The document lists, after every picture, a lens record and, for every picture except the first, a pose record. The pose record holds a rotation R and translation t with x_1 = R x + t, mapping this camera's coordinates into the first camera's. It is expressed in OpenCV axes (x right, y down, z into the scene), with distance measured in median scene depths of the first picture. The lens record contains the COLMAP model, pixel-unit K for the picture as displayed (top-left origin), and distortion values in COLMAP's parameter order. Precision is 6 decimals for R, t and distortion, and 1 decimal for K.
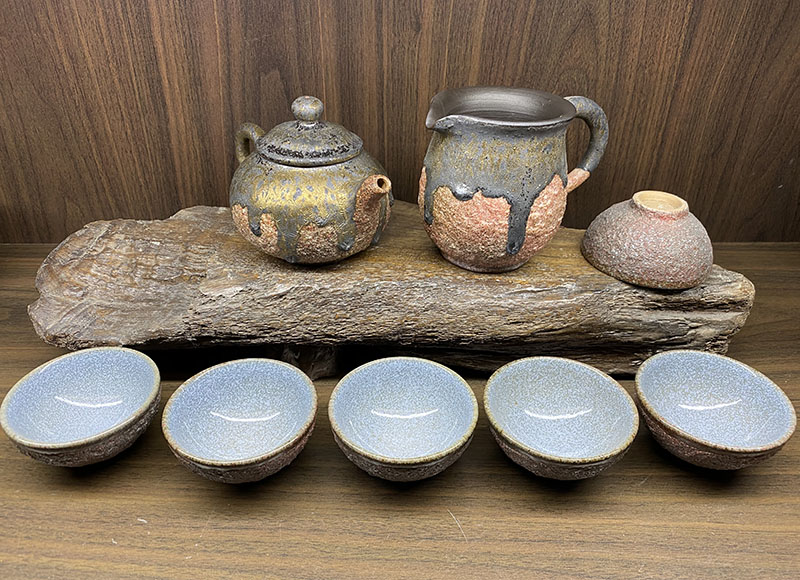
lens RADIAL K [[601.7, 0, 395.2], [0, 601.7, 277.2], [0, 0, 1]] dist [-0.032620, 0.011424]
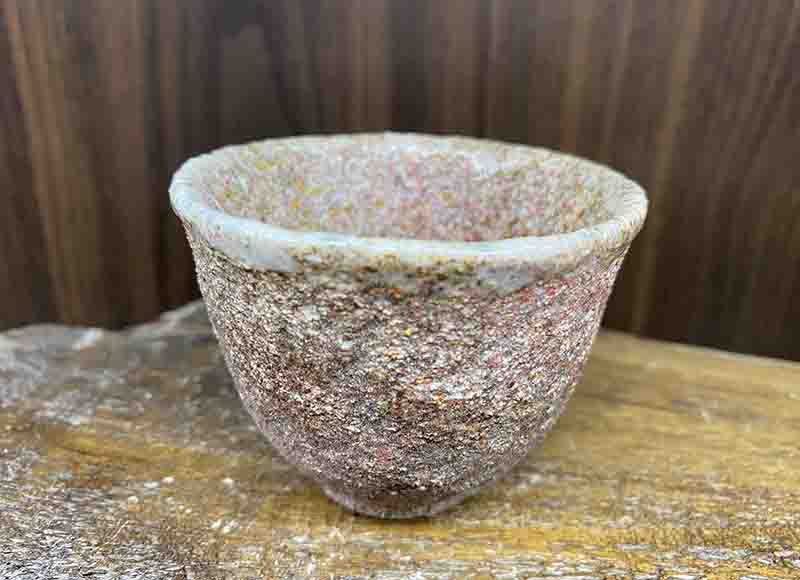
lens RADIAL K [[601.7, 0, 397.5], [0, 601.7, 286.6], [0, 0, 1]] dist [-0.032620, 0.011424]
pose [[0.999772, 0.007330, -0.020079, -0.095107], [-0.010061, 0.990169, -0.139515, -0.105275], [0.018859, 0.139685, 0.990016, 0.693852]]
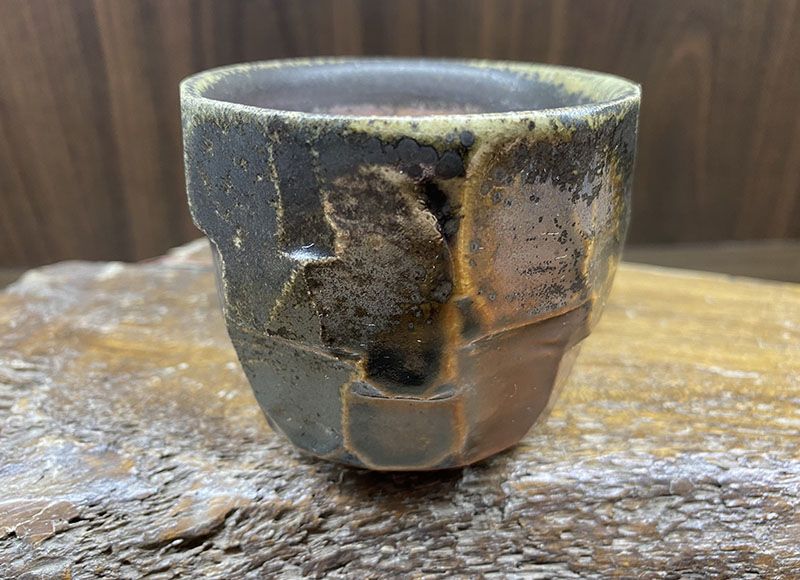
lens RADIAL K [[601.7, 0, 397.5], [0, 601.7, 292.6], [0, 0, 1]] dist [-0.032620, 0.011424]
pose [[0.999373, -0.017247, -0.030934, -0.068987], [0.014500, 0.996110, -0.086921, -0.060869], [0.032313, 0.086418, 0.995735, 0.628580]]
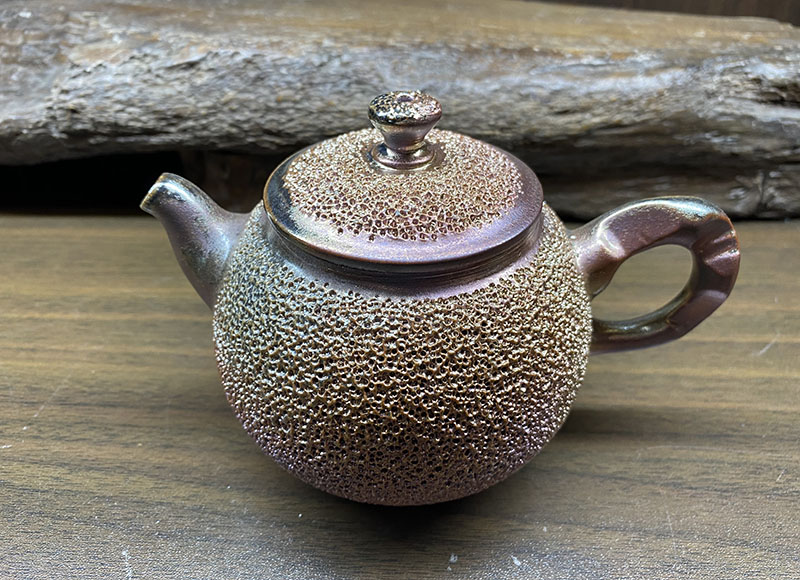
lens RADIAL K [[601.7, 0, 400.8], [0, 601.7, 290.7], [0, 0, 1]] dist [-0.032620, 0.011424]
pose [[0.999819, 0.016671, -0.009159, 0.037103], [-0.015779, 0.995809, 0.090085, 0.191860], [0.010622, -0.089924, 0.995892, 0.320676]]
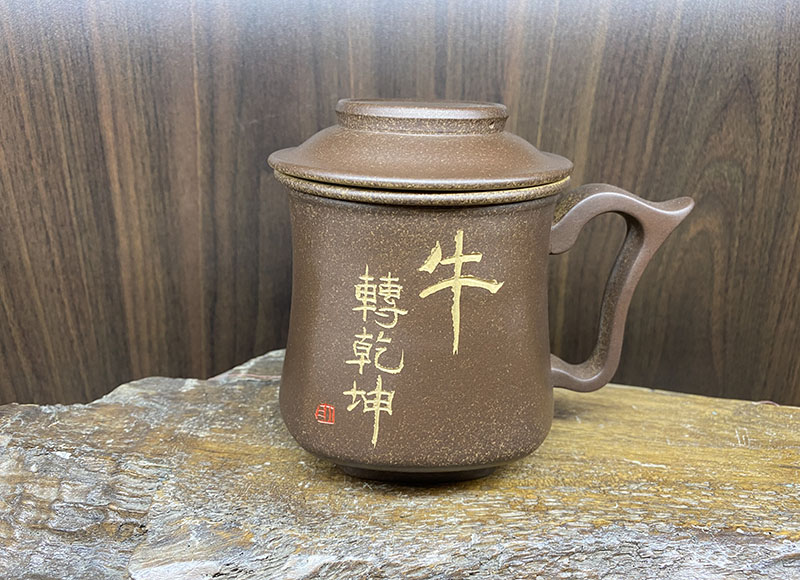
lens RADIAL K [[601.7, 0, 393.7], [0, 601.7, 286.3], [0, 0, 1]] dist [-0.032620, 0.011424]
pose [[0.999621, -0.016269, 0.022201, -0.113405], [0.020513, 0.978173, -0.206777, -0.091224], [-0.018352, 0.207154, 0.978136, 0.450051]]
